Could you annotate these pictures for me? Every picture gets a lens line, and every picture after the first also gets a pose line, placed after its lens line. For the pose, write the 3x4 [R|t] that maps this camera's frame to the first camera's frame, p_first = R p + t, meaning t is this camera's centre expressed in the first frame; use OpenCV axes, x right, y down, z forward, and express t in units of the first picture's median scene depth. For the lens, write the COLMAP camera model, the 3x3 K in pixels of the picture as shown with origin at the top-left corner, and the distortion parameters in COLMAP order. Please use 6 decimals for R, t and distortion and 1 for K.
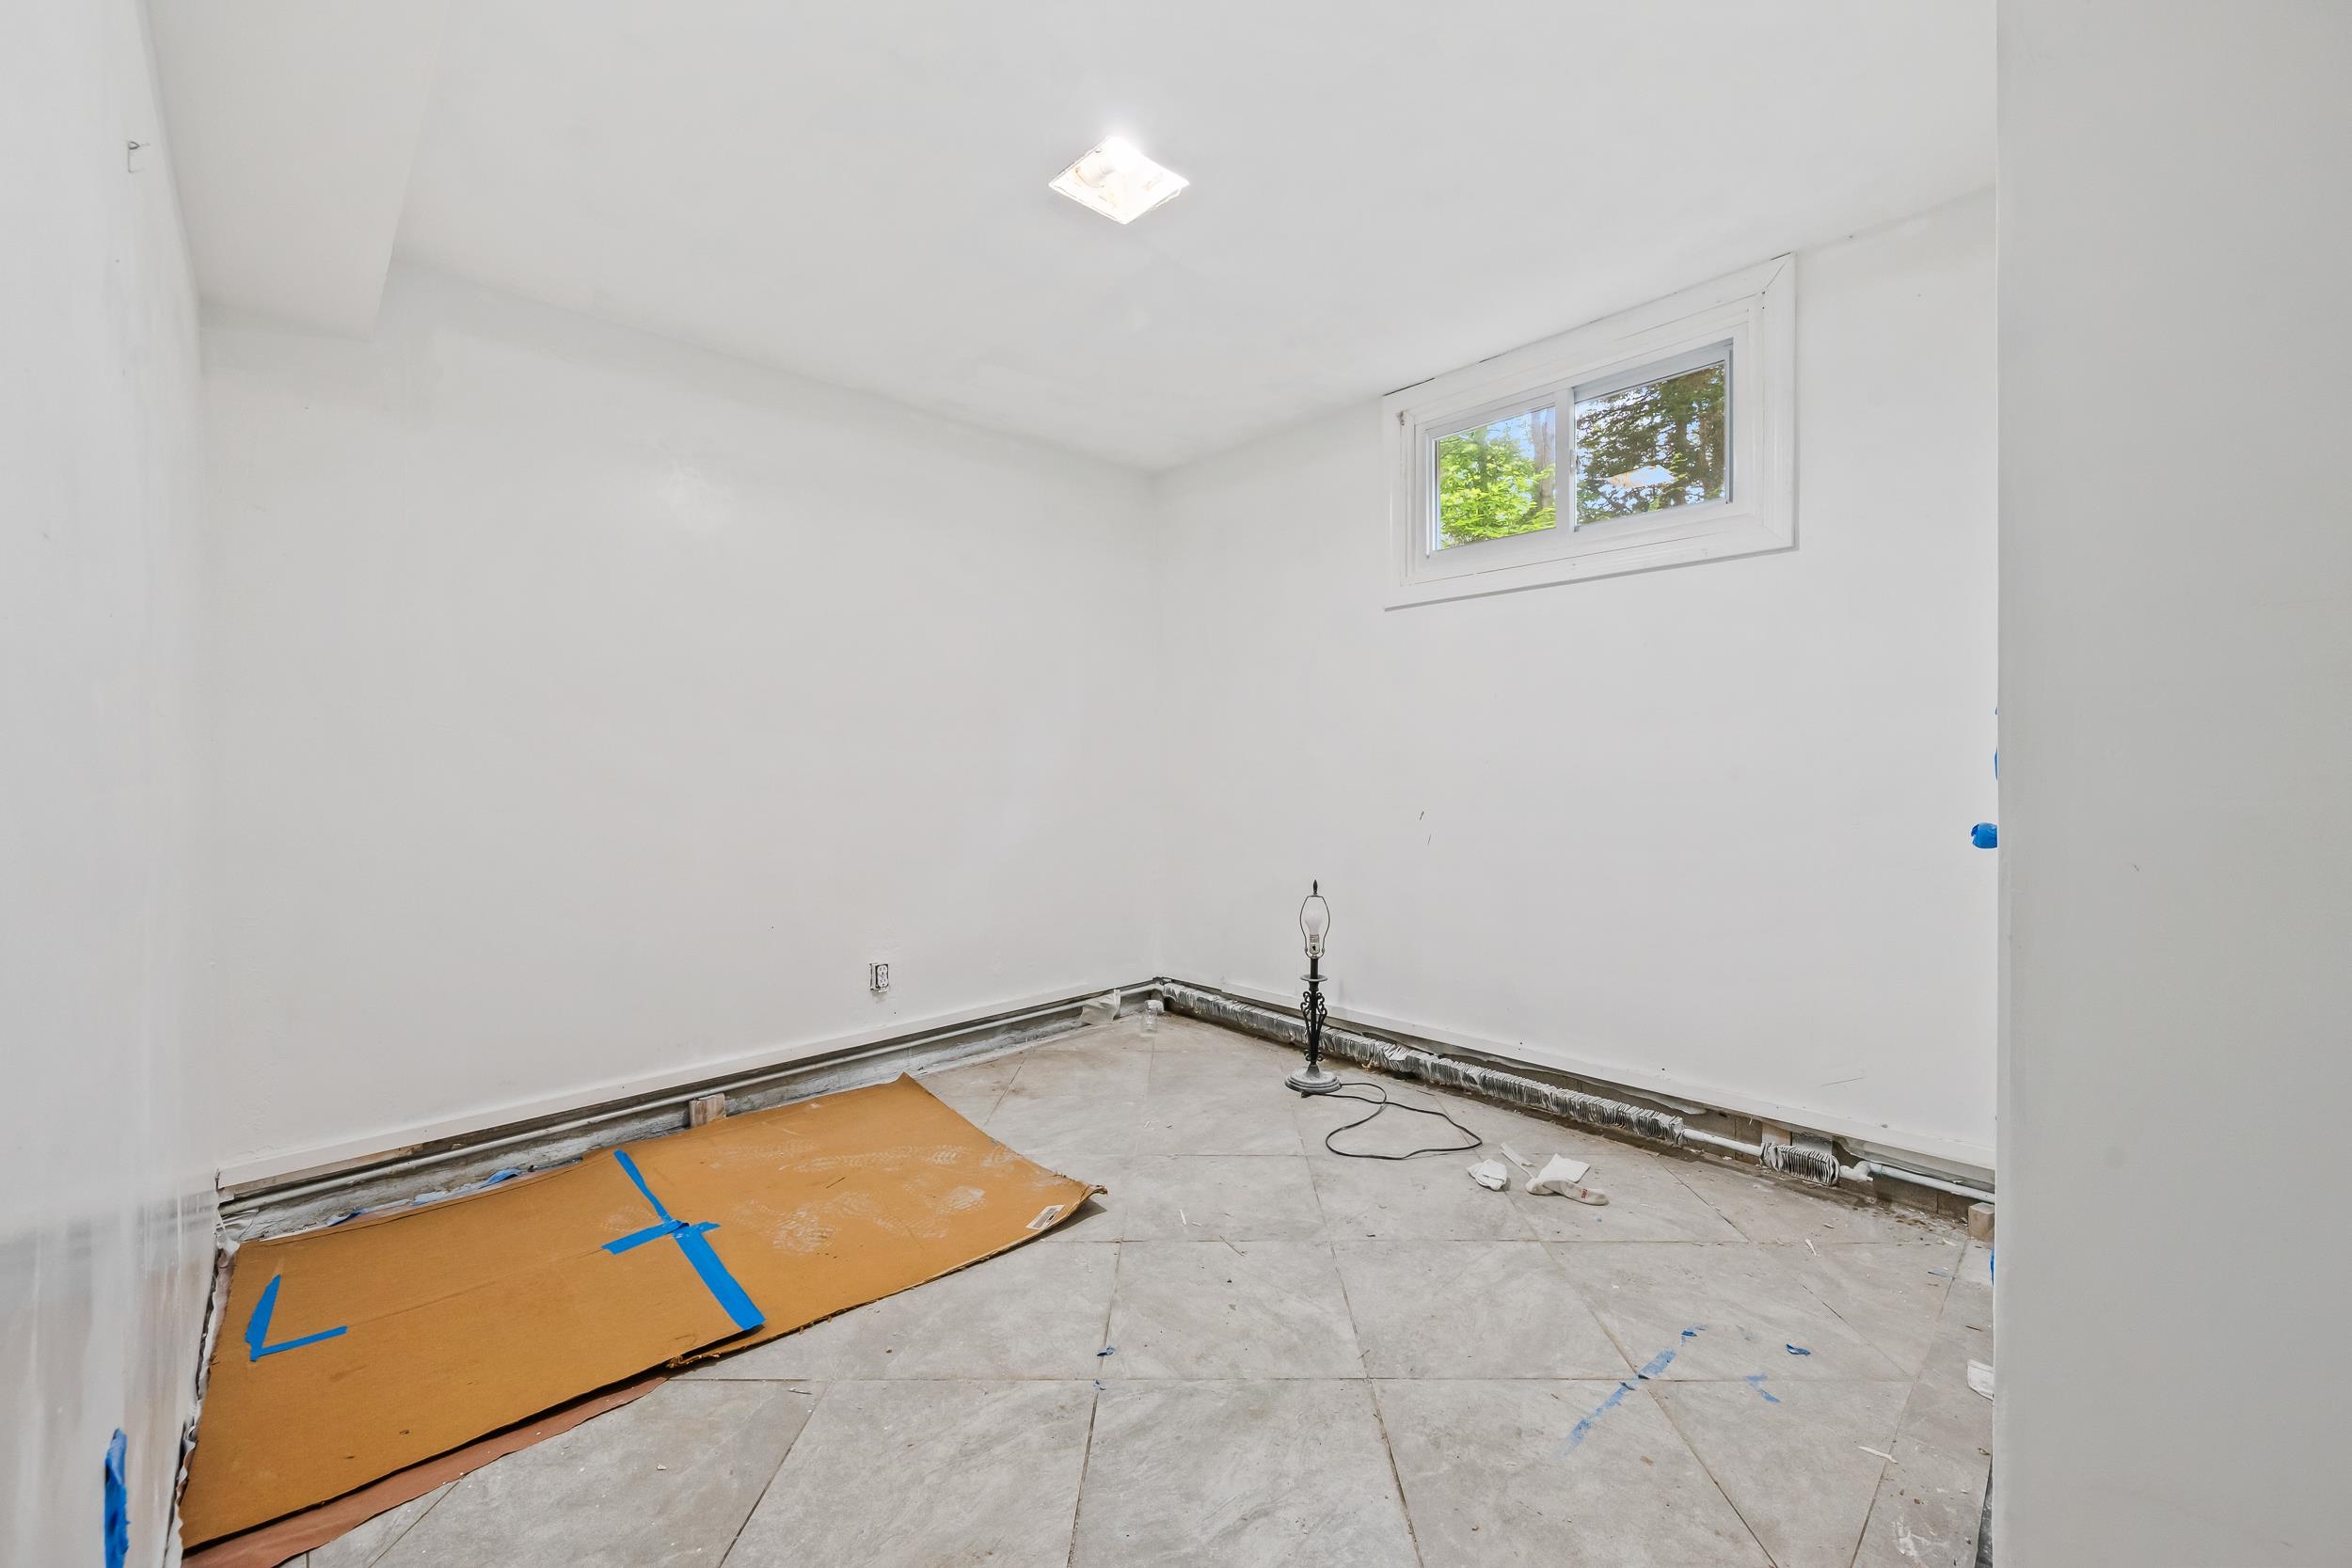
lens RADIAL K [[913.6, 0, 1181.0], [0, 913.6, 762.0], [0, 0, 1]] dist [-0.001120, 0.000178]
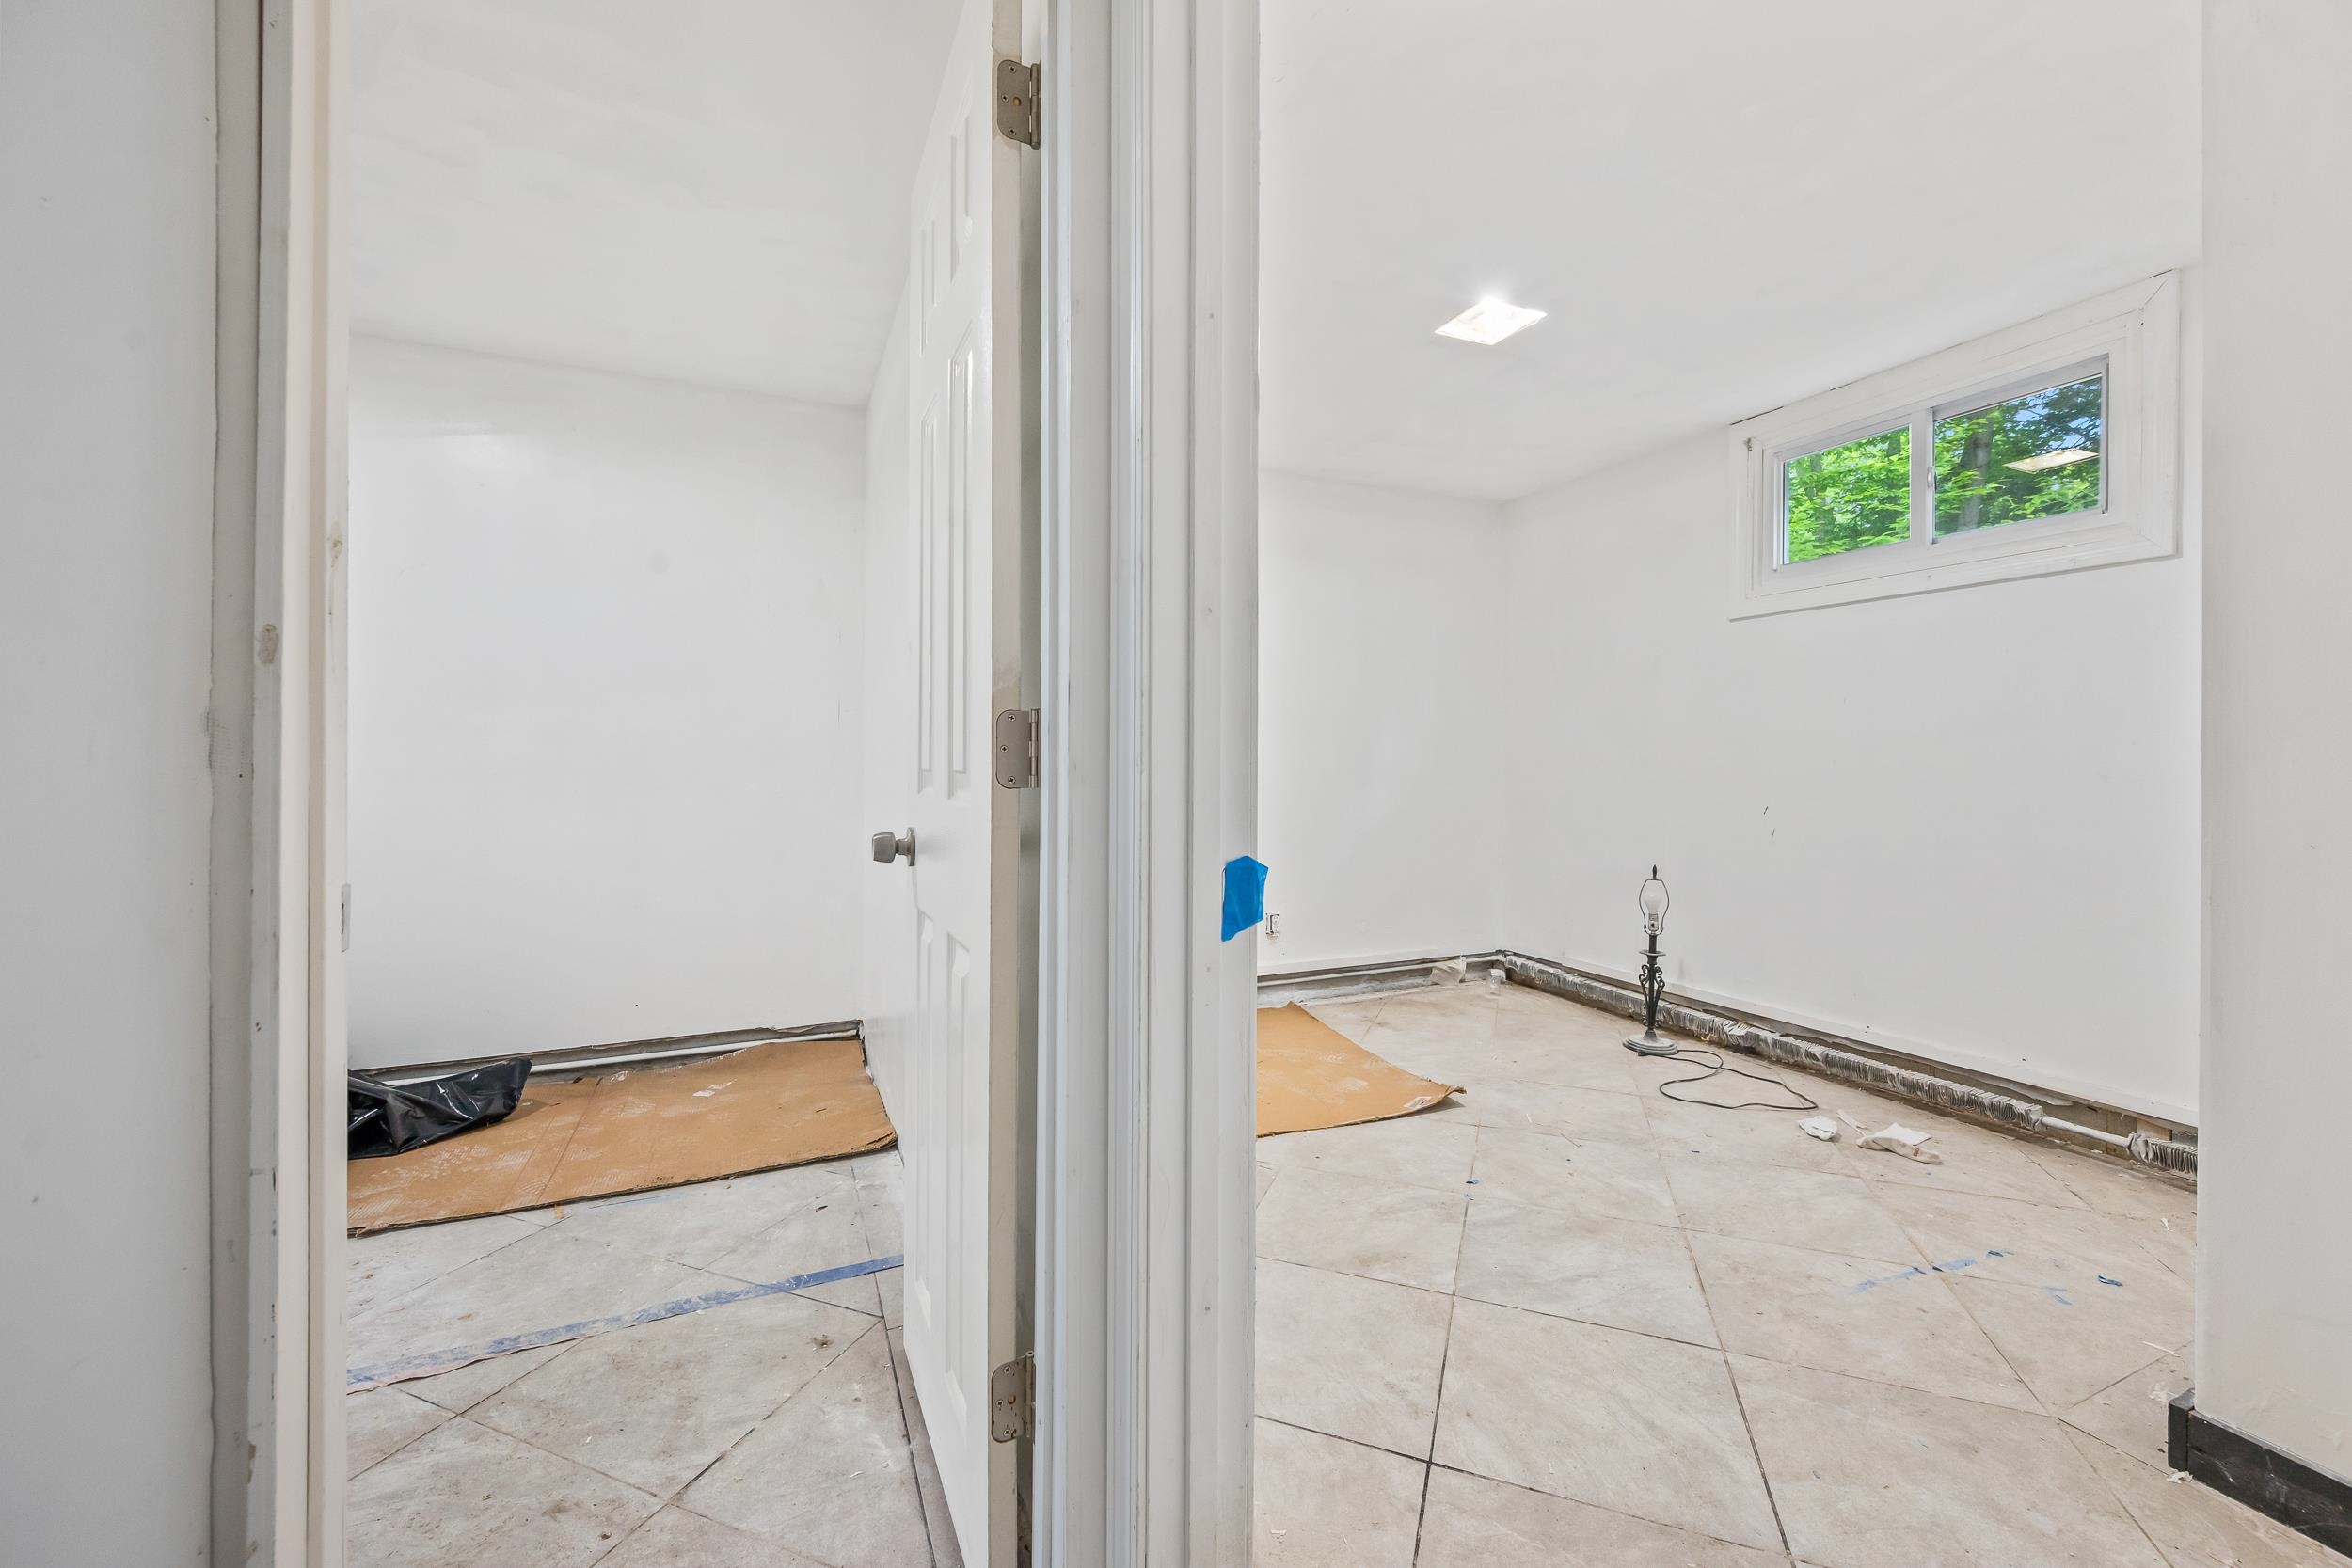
lens RADIAL K [[913.6, 0, 1181.0], [0, 913.6, 762.0], [0, 0, 1]] dist [-0.001120, 0.000178]
pose [[0.939374, 0.011791, -0.342691, -0.018952], [-0.009369, 0.999918, 0.008721, -0.001503], [0.342765, -0.004982, 0.939408, -0.292678]]
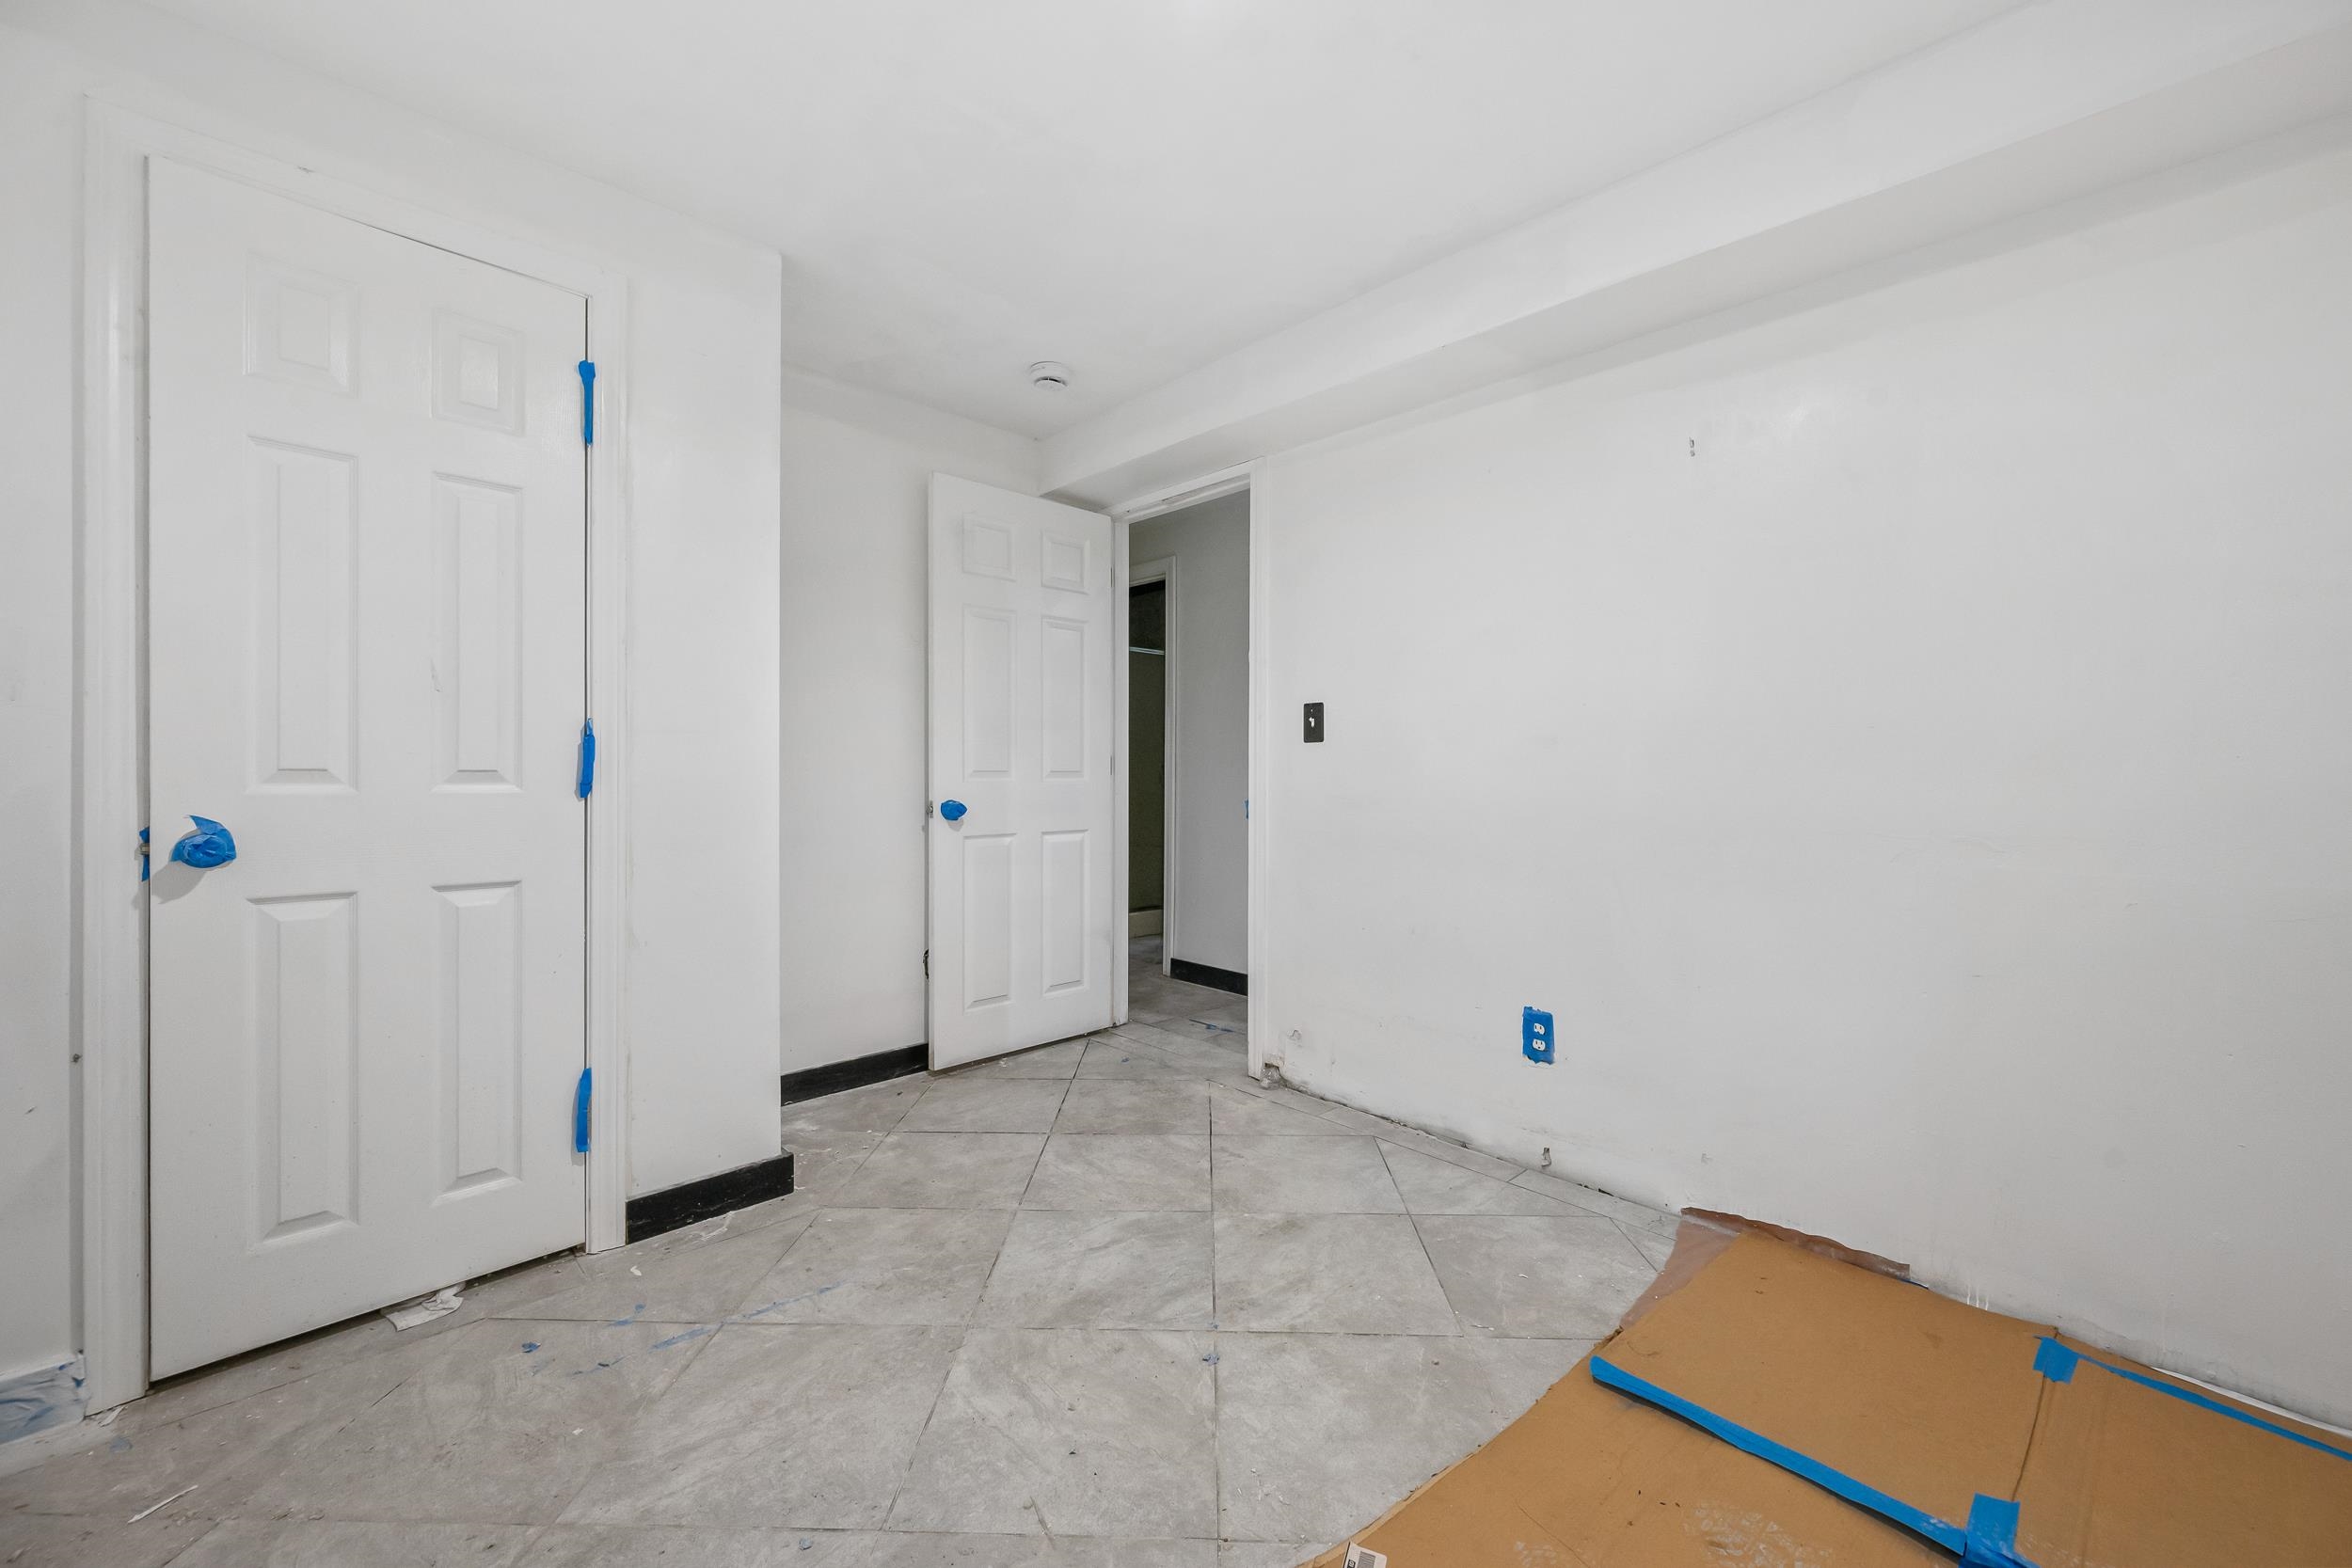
lens RADIAL K [[921.9, 0, 1192.3], [0, 921.9, 776.4], [0, 0, 1]] dist [-0.002420, 0.000565]
pose [[-0.999969, 0.006427, -0.004478, -0.037998], [0.006422, 0.999979, 0.001004, 0.009444], [0.004484, 0.000975, -0.999989, 1.278104]]
